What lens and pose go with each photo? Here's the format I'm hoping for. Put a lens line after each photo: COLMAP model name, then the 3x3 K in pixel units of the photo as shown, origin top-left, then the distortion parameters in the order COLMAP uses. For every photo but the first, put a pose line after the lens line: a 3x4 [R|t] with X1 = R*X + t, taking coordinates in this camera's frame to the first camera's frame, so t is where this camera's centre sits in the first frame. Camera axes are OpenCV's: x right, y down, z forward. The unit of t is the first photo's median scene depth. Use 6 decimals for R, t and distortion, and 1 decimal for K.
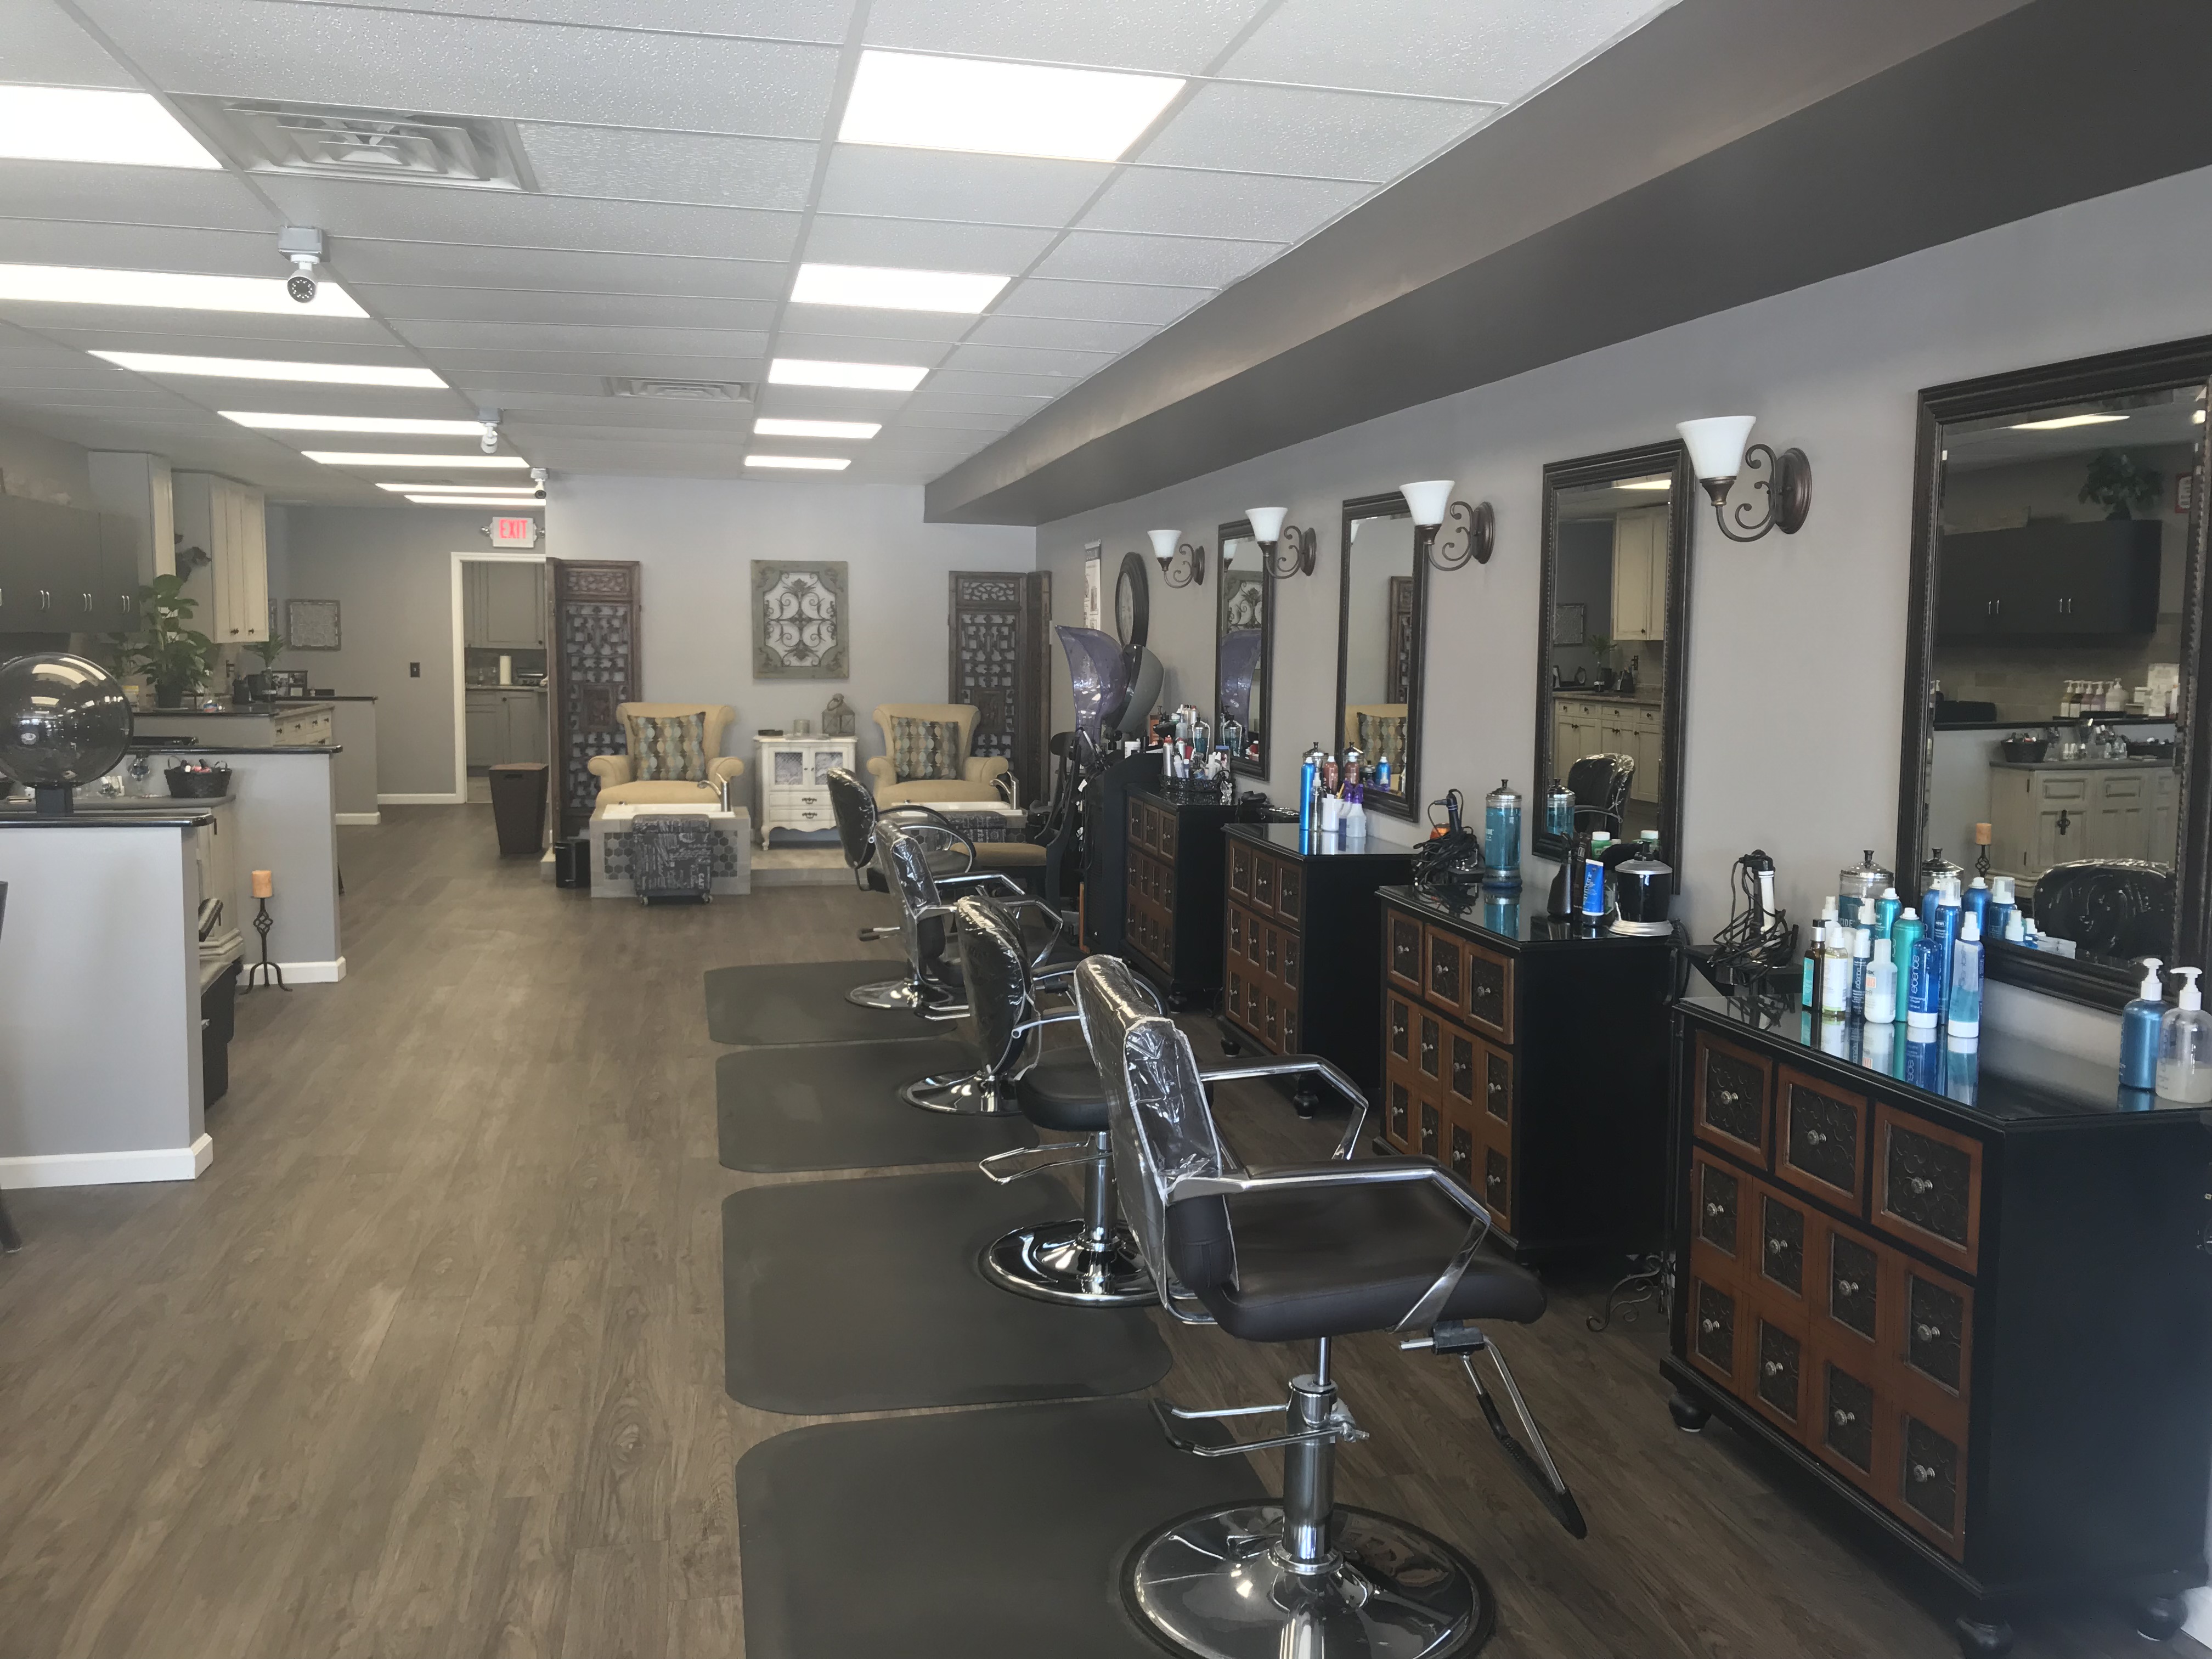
lens RADIAL K [[1823.6, 0, 1110.0], [0, 1823.6, 827.4], [0, 0, 1]] dist [0.058224, -0.013125]
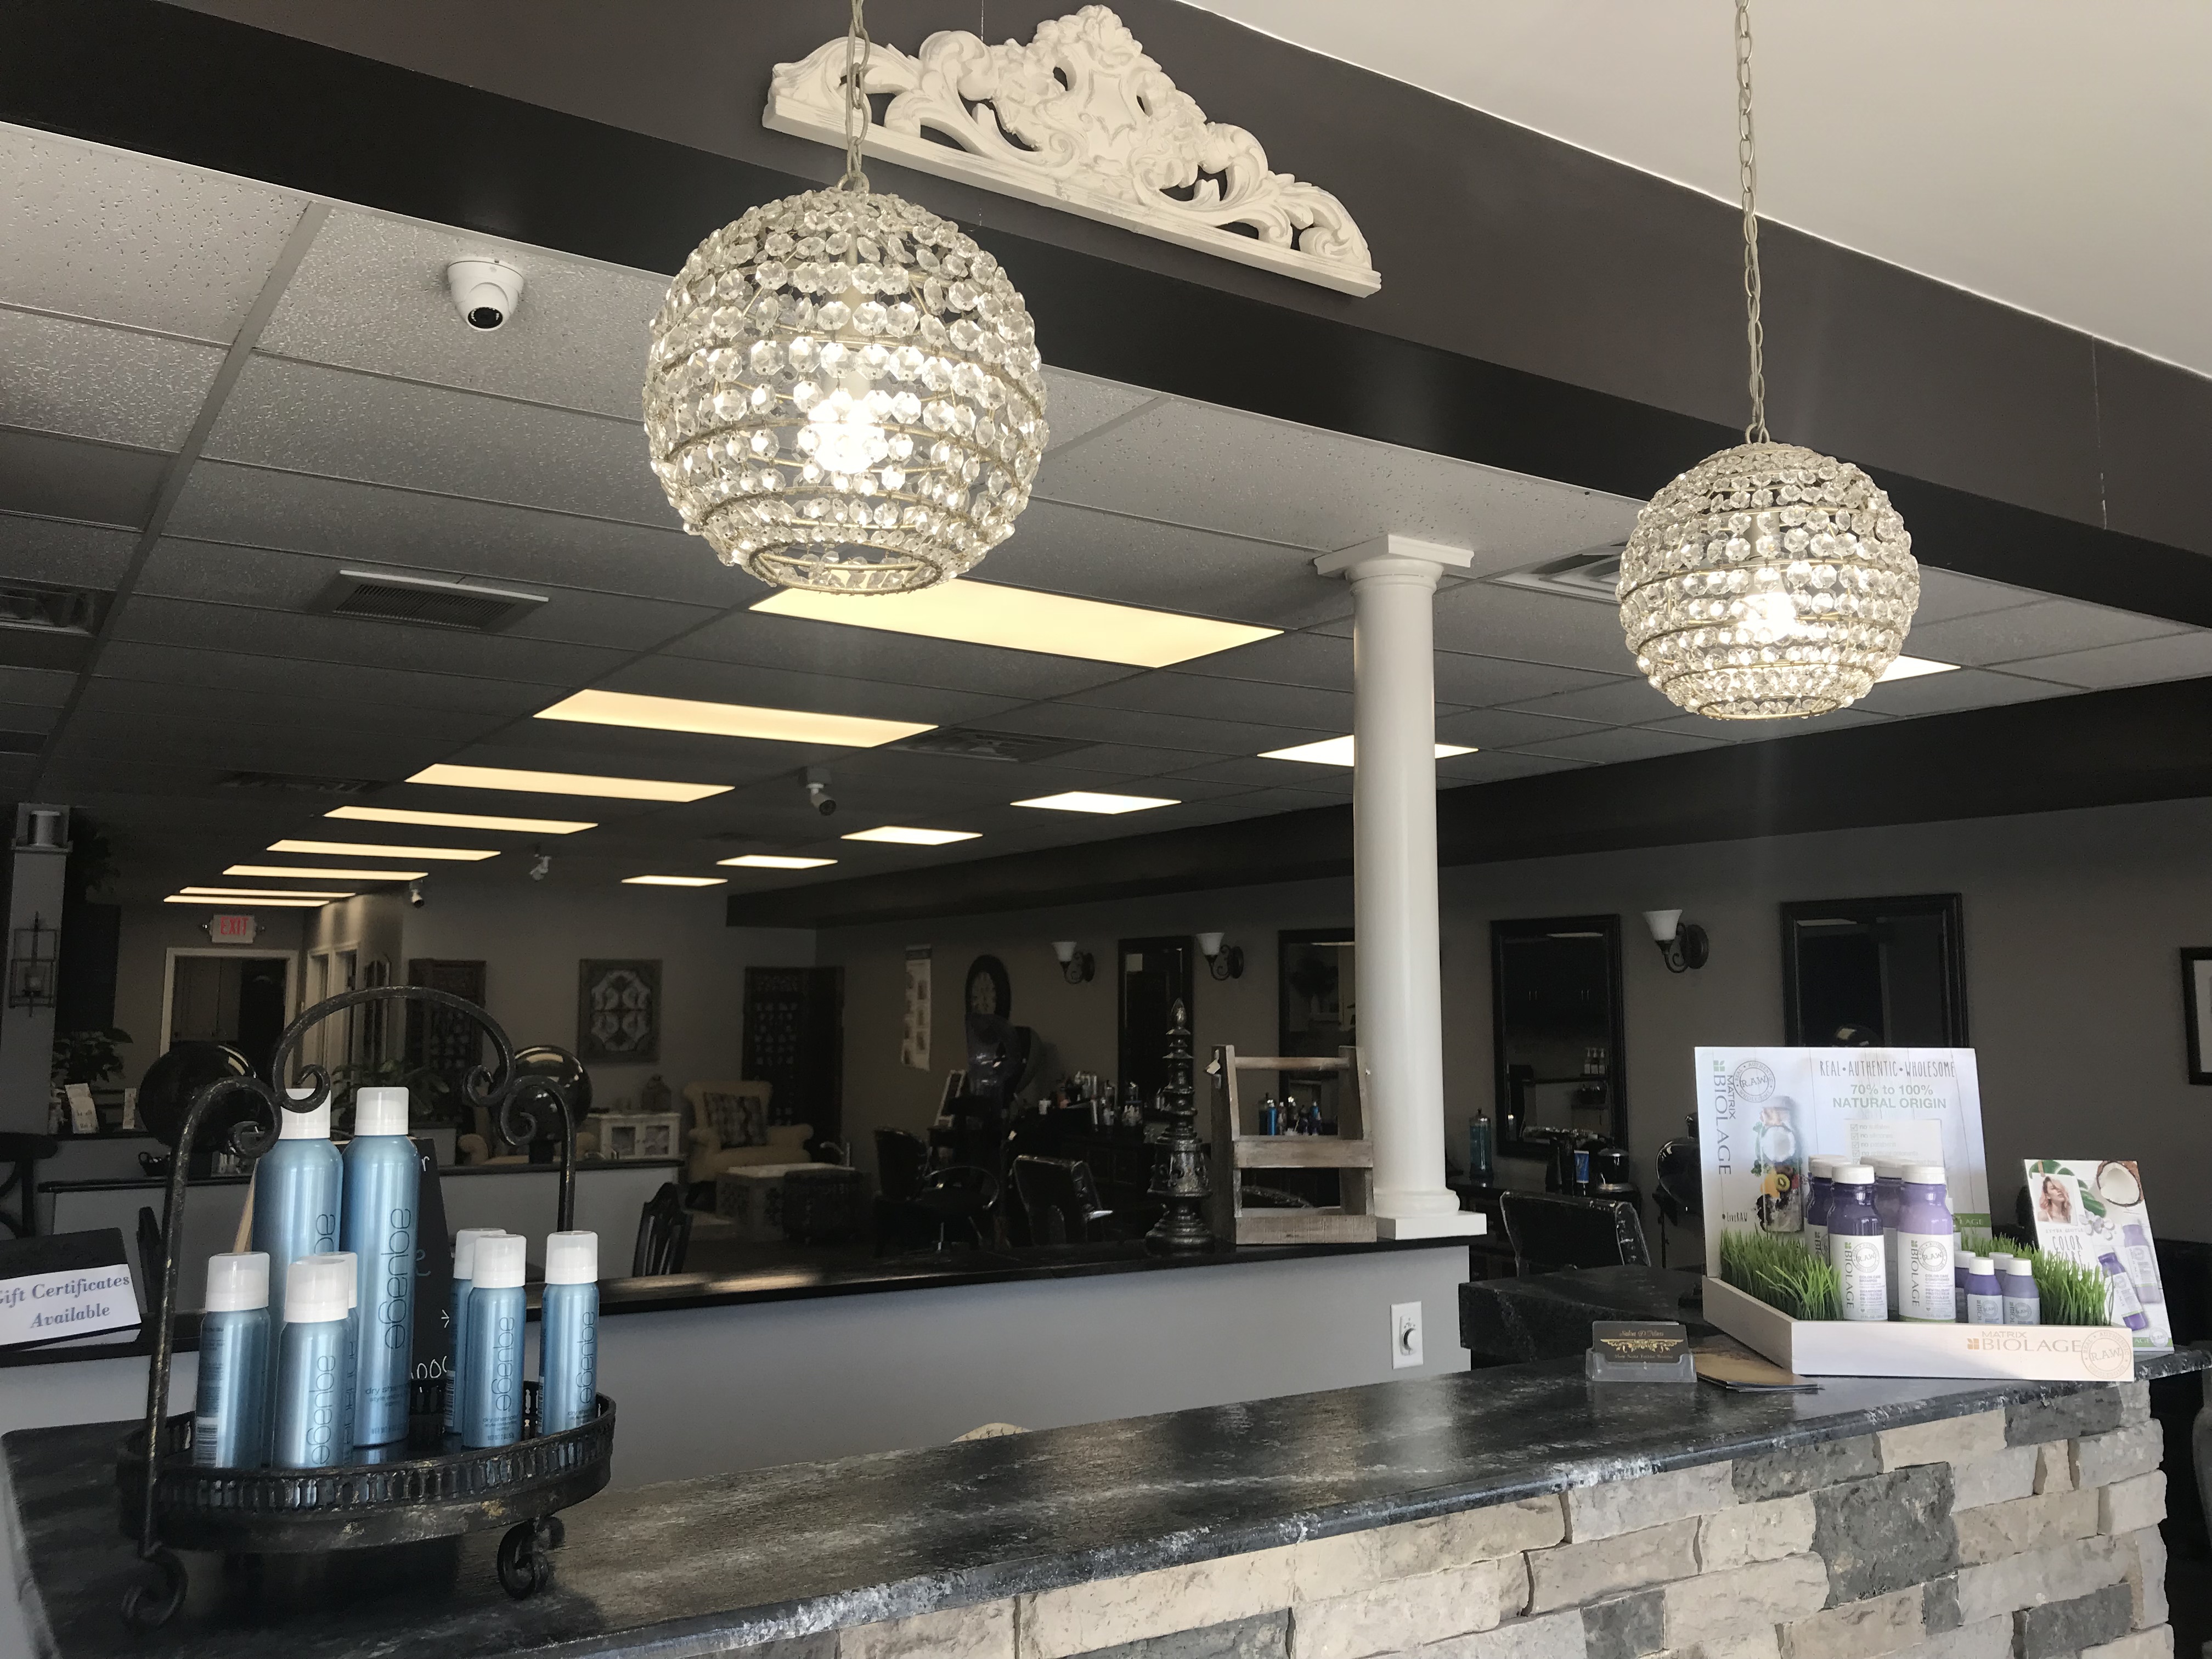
lens RADIAL K [[1823.6, 0, 1108.4], [0, 1823.6, 826.3], [0, 0, 1]] dist [0.058224, -0.013125]
pose [[0.943826, 0.024434, 0.329538, -0.262207], [0.043916, 0.979141, -0.198379, 0.015016], [-0.327511, 0.201707, 0.923066, -0.184556]]
